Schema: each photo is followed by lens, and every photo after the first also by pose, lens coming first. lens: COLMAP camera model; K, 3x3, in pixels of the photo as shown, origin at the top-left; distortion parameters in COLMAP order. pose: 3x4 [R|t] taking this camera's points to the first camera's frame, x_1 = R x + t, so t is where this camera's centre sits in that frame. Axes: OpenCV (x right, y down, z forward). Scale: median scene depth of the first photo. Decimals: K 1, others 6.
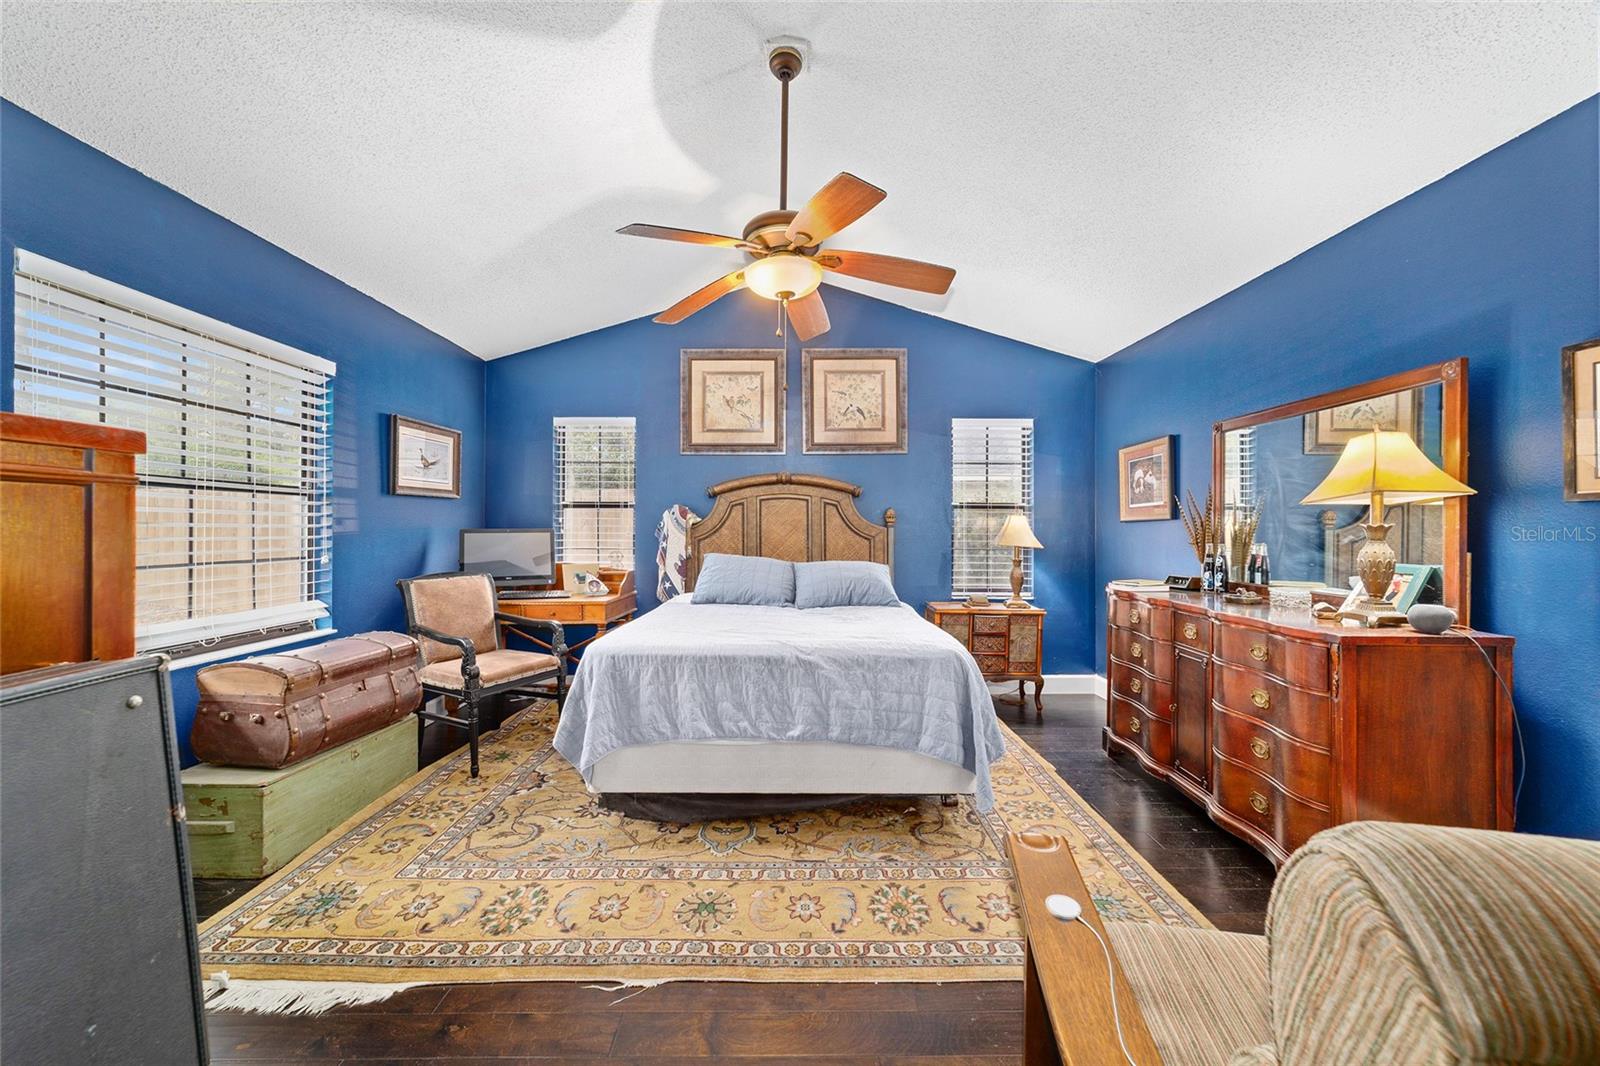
lens RADIAL K [[614.1, 0, 797.5], [0, 614.1, 526.3], [0, 0, 1]] dist [-0.020578, 0.009623]
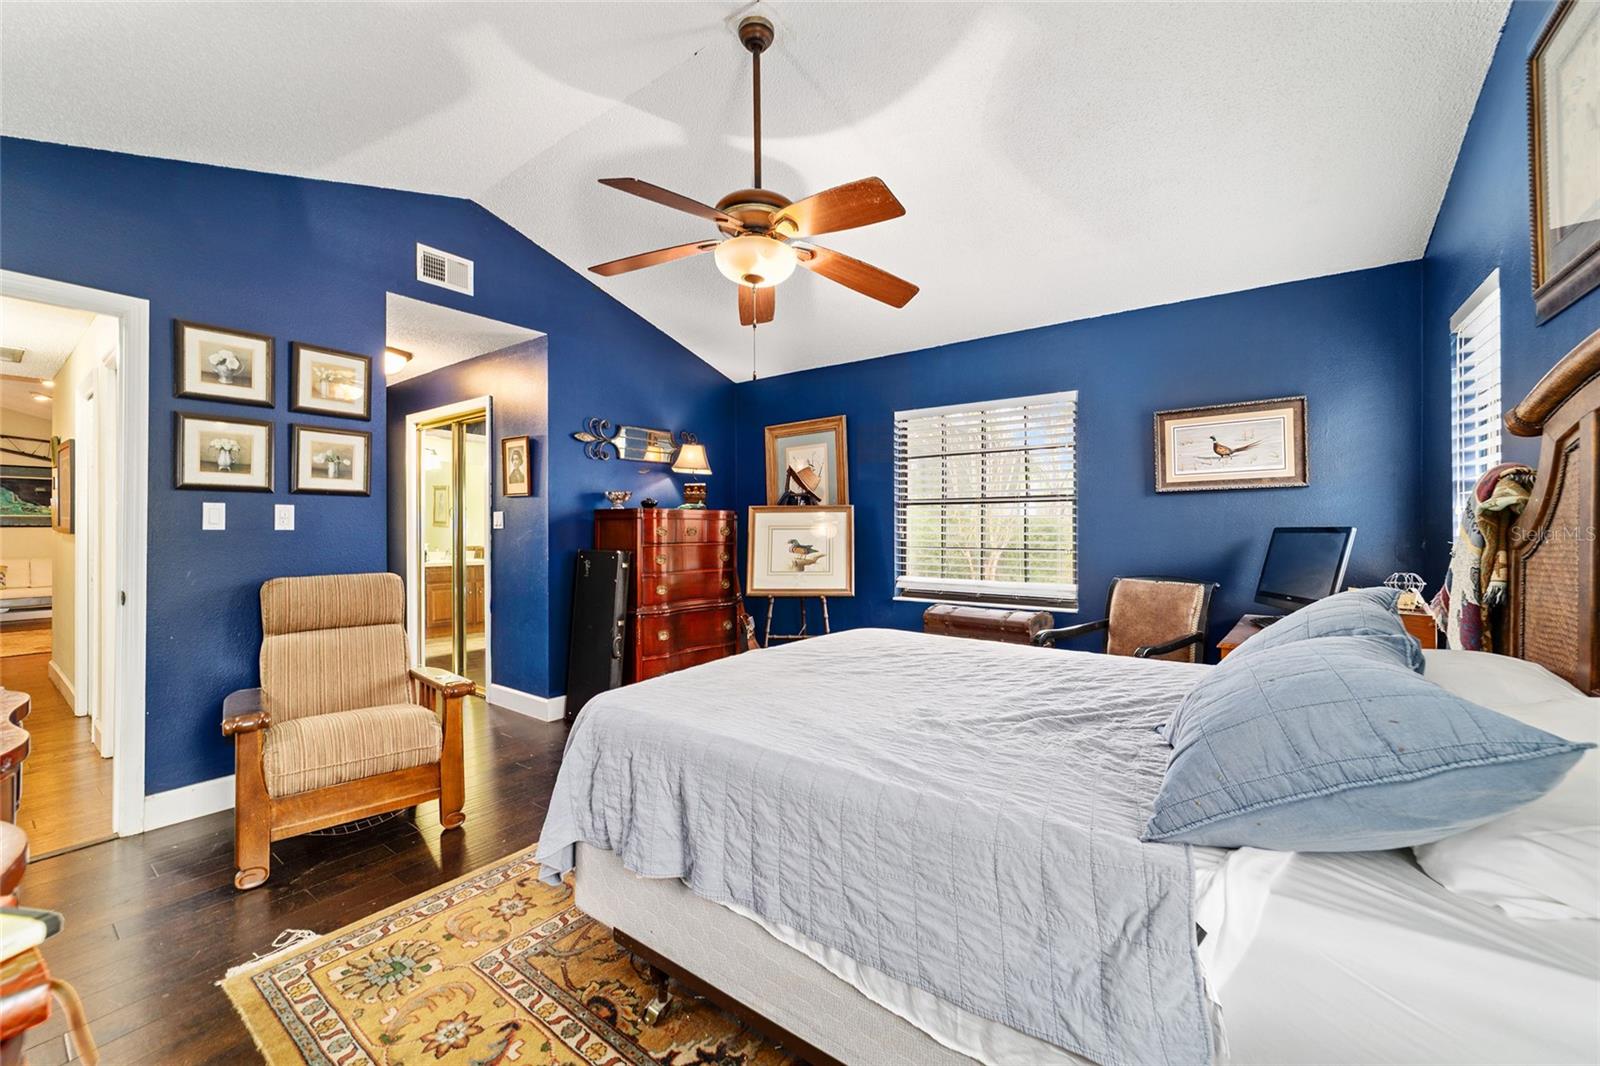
lens RADIAL K [[624.1, 0, 796.3], [0, 624.1, 523.9], [0, 0, 1]] dist [0.007257, 0.000071]
pose [[-0.600385, -0.000722, -0.799711, 0.580714], [0.005068, 0.999976, -0.004707, -0.000496], [0.799695, -0.006879, -0.600367, 1.326177]]
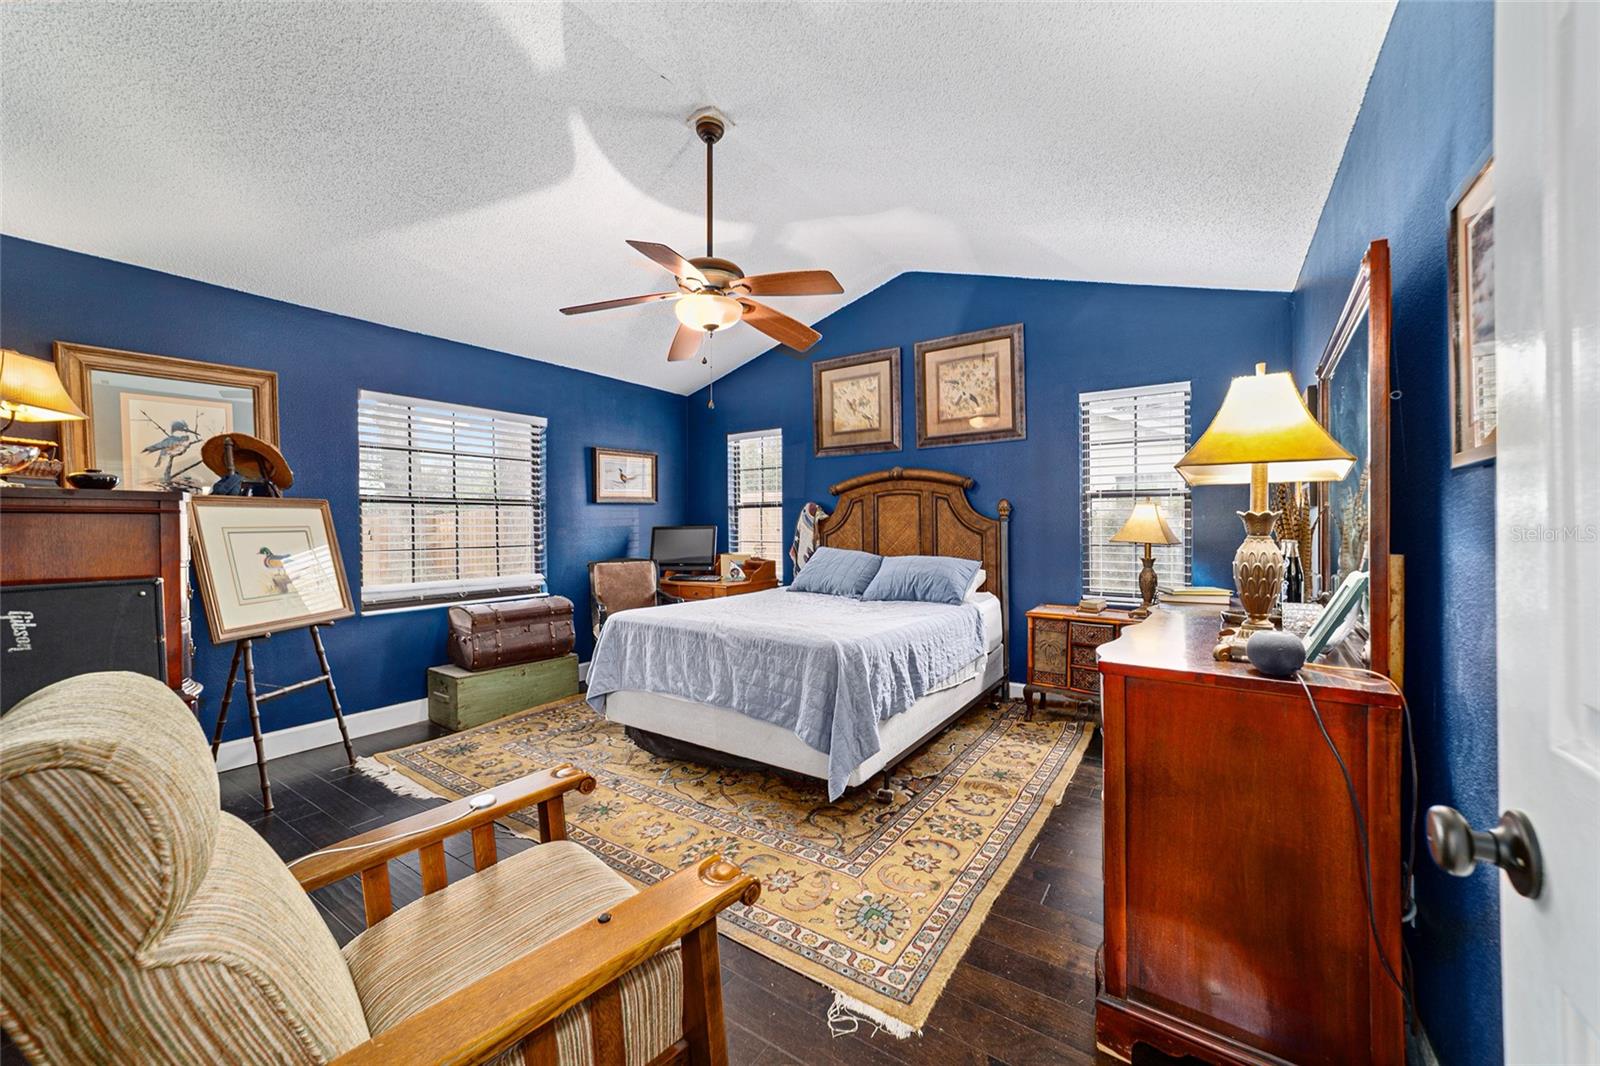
lens RADIAL K [[614.1, 0, 797.5], [0, 614.1, 526.3], [0, 0, 1]] dist [-0.020578, 0.009623]
pose [[0.821725, -0.007566, -0.569835, 0.637428], [0.012451, 0.999912, 0.004679, 0.002116], [0.569749, -0.010940, 0.821746, 0.099364]]
